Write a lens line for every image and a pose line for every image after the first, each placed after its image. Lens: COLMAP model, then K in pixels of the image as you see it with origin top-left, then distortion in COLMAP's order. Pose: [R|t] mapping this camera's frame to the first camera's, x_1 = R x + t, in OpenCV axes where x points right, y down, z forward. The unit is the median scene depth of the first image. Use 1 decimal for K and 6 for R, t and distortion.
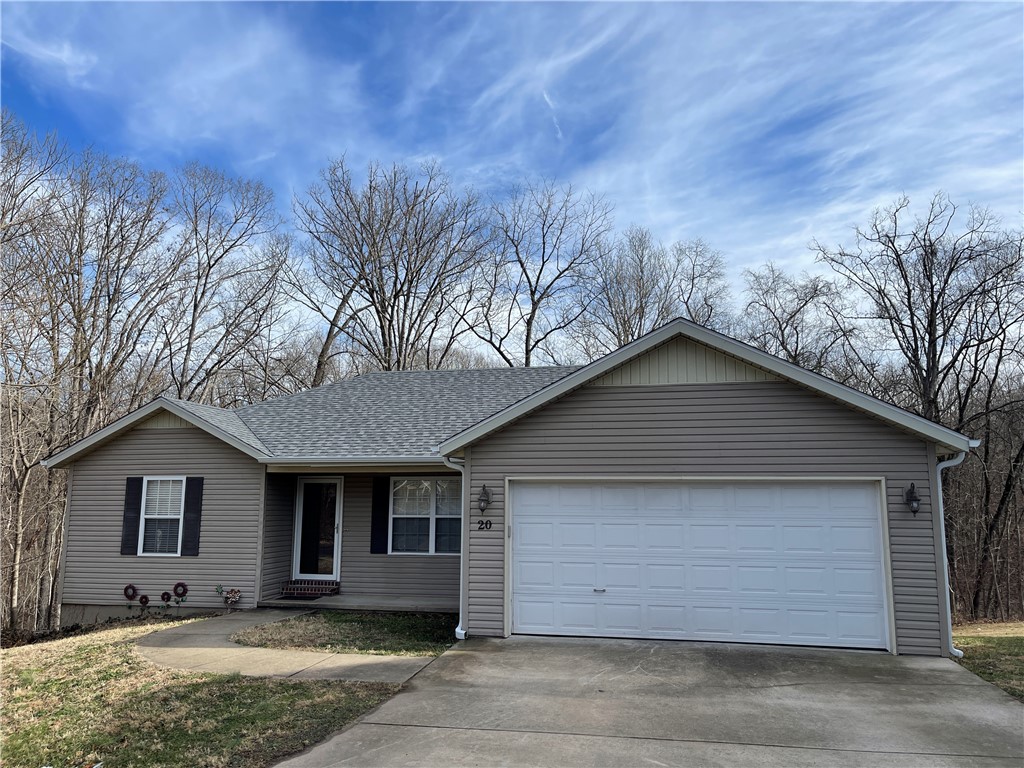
lens RADIAL K [[769.1, 0, 510.2], [0, 769.1, 380.9], [0, 0, 1]] dist [0.030822, 0.004127]
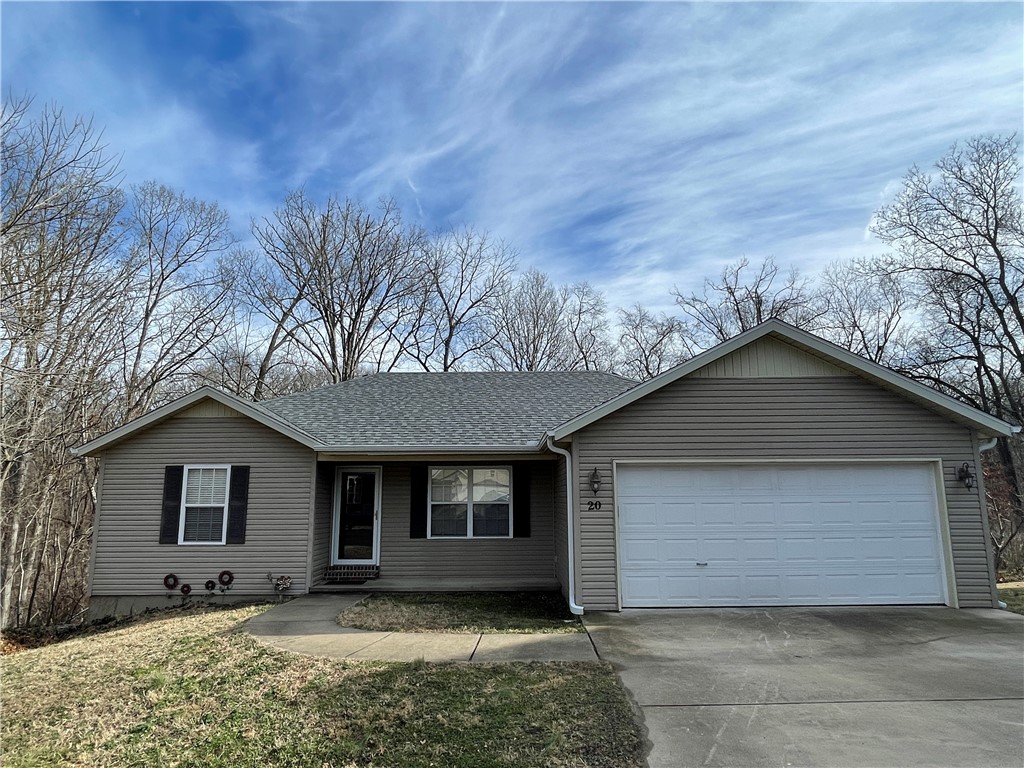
lens RADIAL K [[627.6, 0, 512.7], [0, 627.6, 383.9], [0, 0, 1]] dist [-0.001586, -0.005151]
pose [[0.978571, 0.027033, 0.204129, -0.231149], [-0.021937, 0.999390, -0.027185, 0.032416], [-0.204739, 0.022124, 0.978566, 0.124064]]
